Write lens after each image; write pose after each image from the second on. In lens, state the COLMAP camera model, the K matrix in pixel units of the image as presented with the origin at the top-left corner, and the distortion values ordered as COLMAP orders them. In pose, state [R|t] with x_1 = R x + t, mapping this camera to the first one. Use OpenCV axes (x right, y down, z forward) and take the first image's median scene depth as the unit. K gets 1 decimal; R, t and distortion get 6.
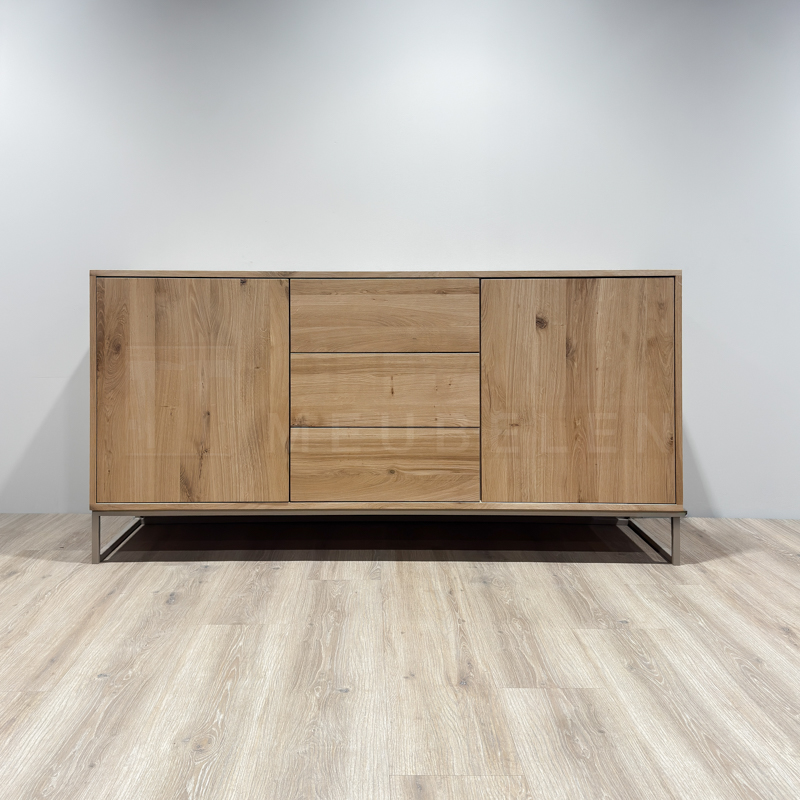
lens RADIAL K [[784.1, 0, 376.4], [0, 784.1, 316.3], [0, 0, 1]] dist [-0.002304, -0.003995]
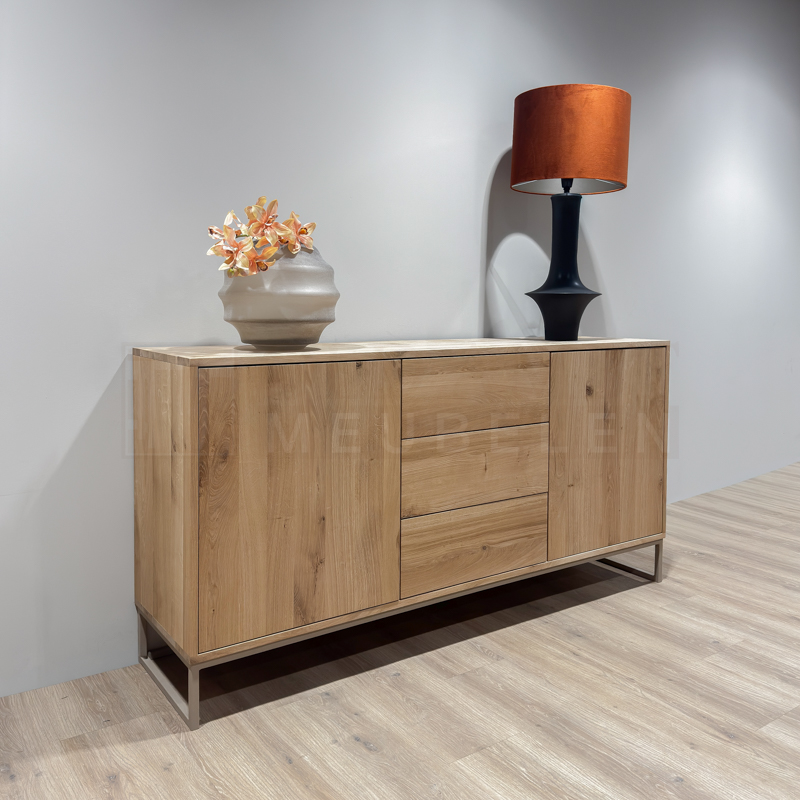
lens RADIAL K [[772.1, 0, 420.0], [0, 772.1, 342.0], [0, 0, 1]] dist [0.001191, -0.009930]
pose [[0.817170, -0.023030, 0.575936, -0.619716], [0.005379, 0.999463, 0.032334, -0.098440], [-0.576372, -0.023324, 0.816855, 0.252833]]
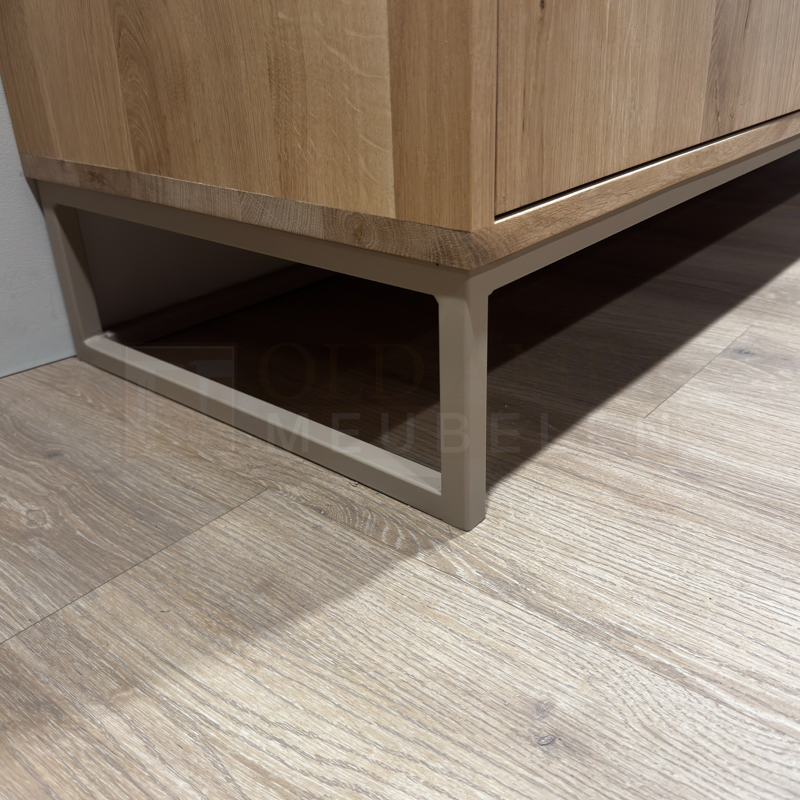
lens RADIAL K [[772.1, 0, 420.0], [0, 772.1, 342.0], [0, 0, 1]] dist [0.001191, -0.009930]
pose [[0.615984, -0.301501, 0.727778, -0.501404], [0.031525, 0.932554, 0.359653, 0.206004], [-0.787128, -0.198597, 0.583943, 0.924216]]
